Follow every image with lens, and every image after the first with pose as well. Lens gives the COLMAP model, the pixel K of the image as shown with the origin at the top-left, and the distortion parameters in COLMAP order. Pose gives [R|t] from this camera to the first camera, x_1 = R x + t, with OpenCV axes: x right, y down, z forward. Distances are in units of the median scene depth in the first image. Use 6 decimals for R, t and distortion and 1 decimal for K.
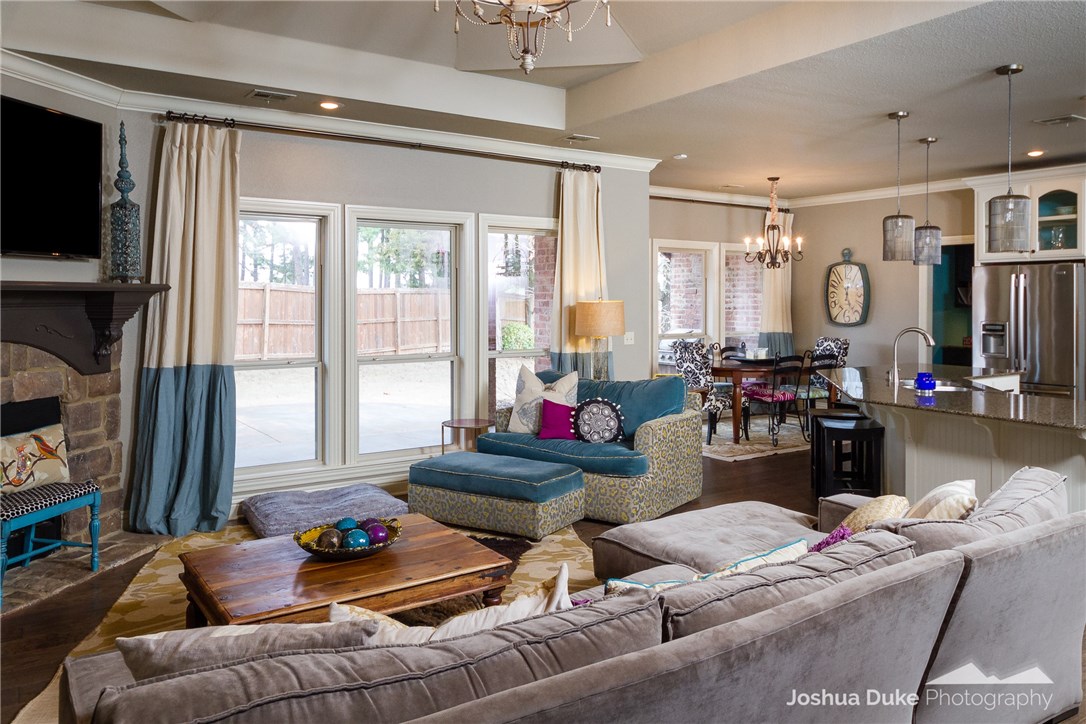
lens RADIAL K [[816.6, 0, 543.2], [0, 816.6, 302.5], [0, 0, 1]] dist [0.005619, 0.002005]
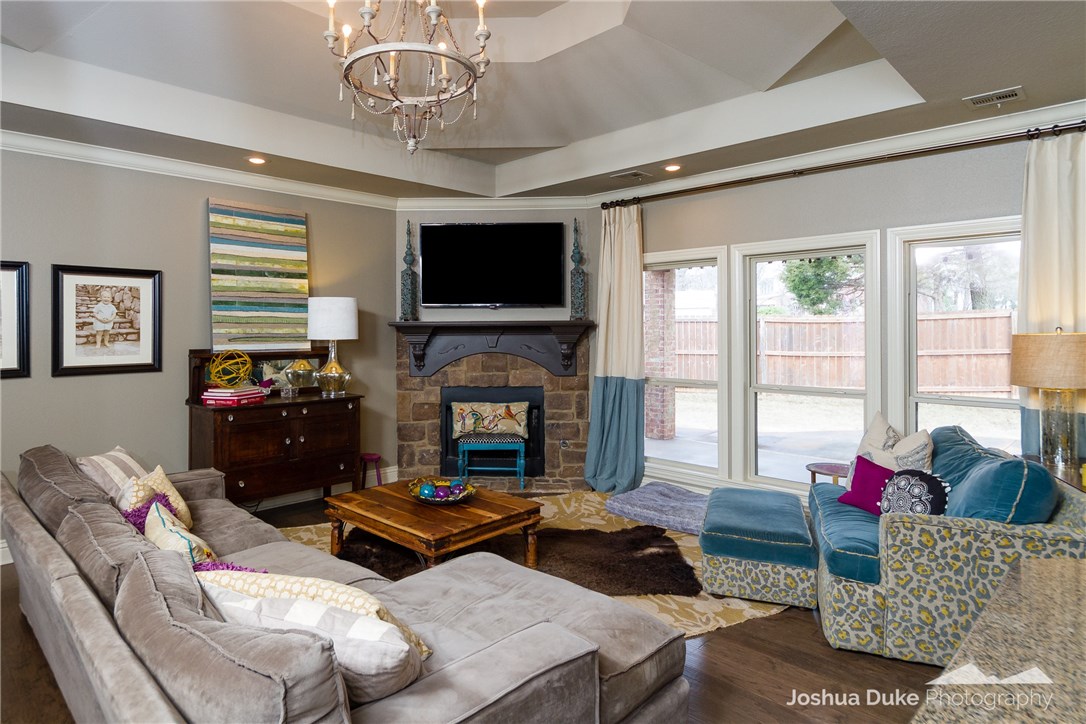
lens RADIAL K [[614.9, 0, 487.1], [0, 614.9, 323.7], [0, 0, 1]] dist [0.000292, -0.000208]
pose [[0.164658, -0.009455, -0.986305, 0.628084], [-0.000108, 0.999954, -0.009604, -0.005196], [0.986351, 0.001688, 0.164649, 0.635024]]
